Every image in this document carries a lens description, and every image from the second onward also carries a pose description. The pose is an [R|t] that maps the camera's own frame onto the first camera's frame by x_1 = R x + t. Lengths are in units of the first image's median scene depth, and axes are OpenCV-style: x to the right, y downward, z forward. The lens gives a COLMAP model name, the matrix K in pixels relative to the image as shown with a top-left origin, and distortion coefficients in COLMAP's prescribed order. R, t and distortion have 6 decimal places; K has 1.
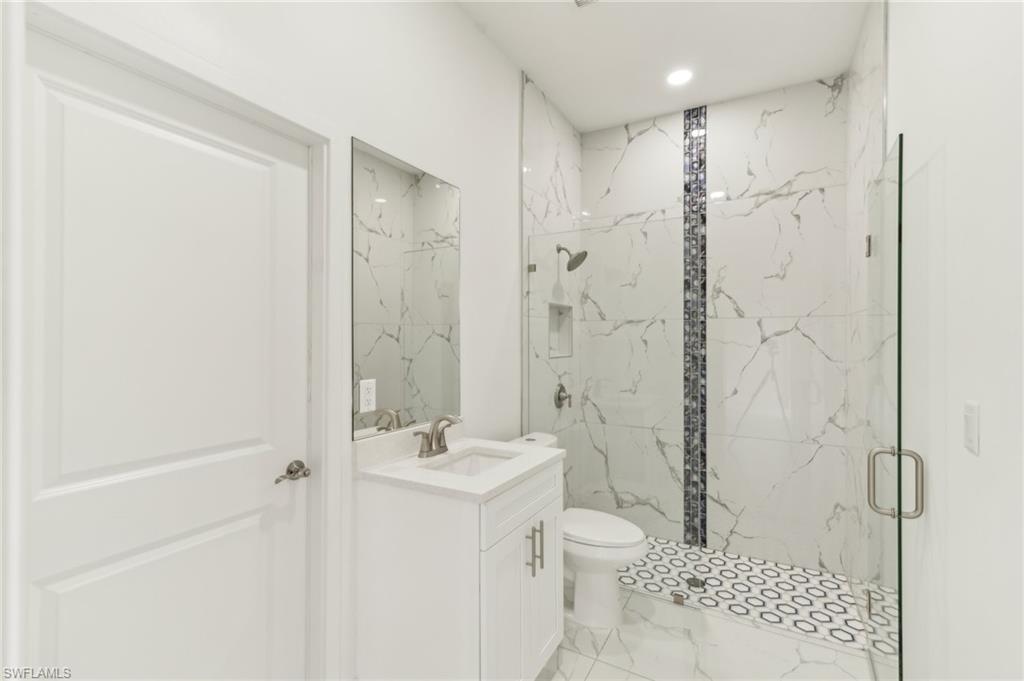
lens RADIAL K [[451.0, 0, 515.6], [0, 451.0, 339.0], [0, 0, 1]] dist [0.006485, 0.001261]
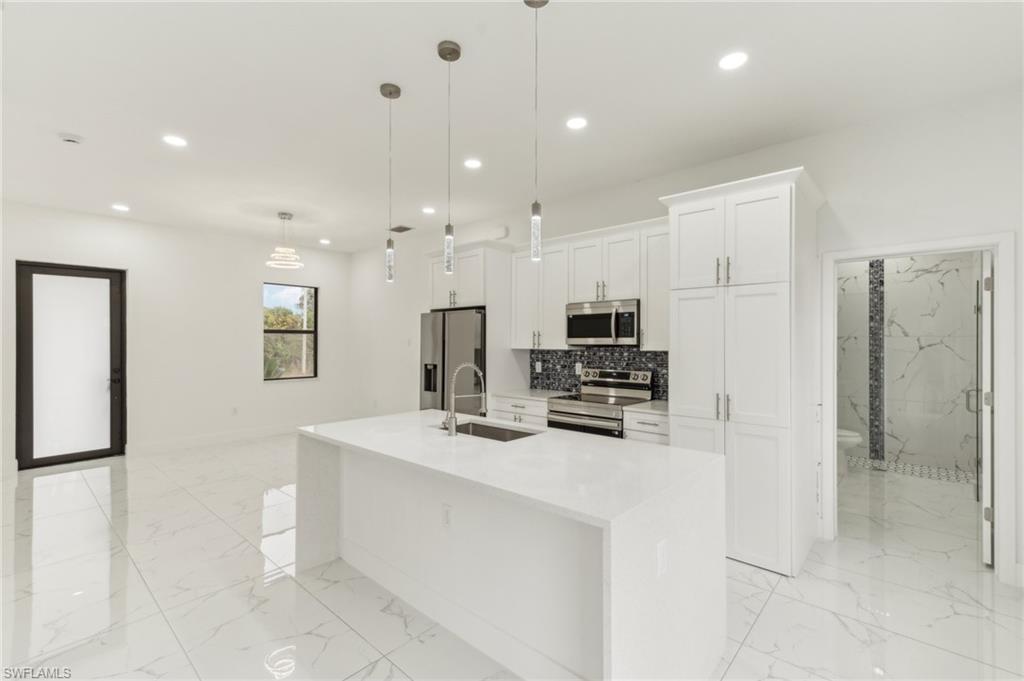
lens RADIAL K [[451.0, 0, 513.4], [0, 451.0, 338.7], [0, 0, 1]] dist [0.006485, 0.001261]
pose [[0.976182, -0.001477, -0.216947, -0.645740], [0.001926, 0.999996, 0.001858, -0.042771], [0.216943, -0.002231, 0.976182, -1.121768]]
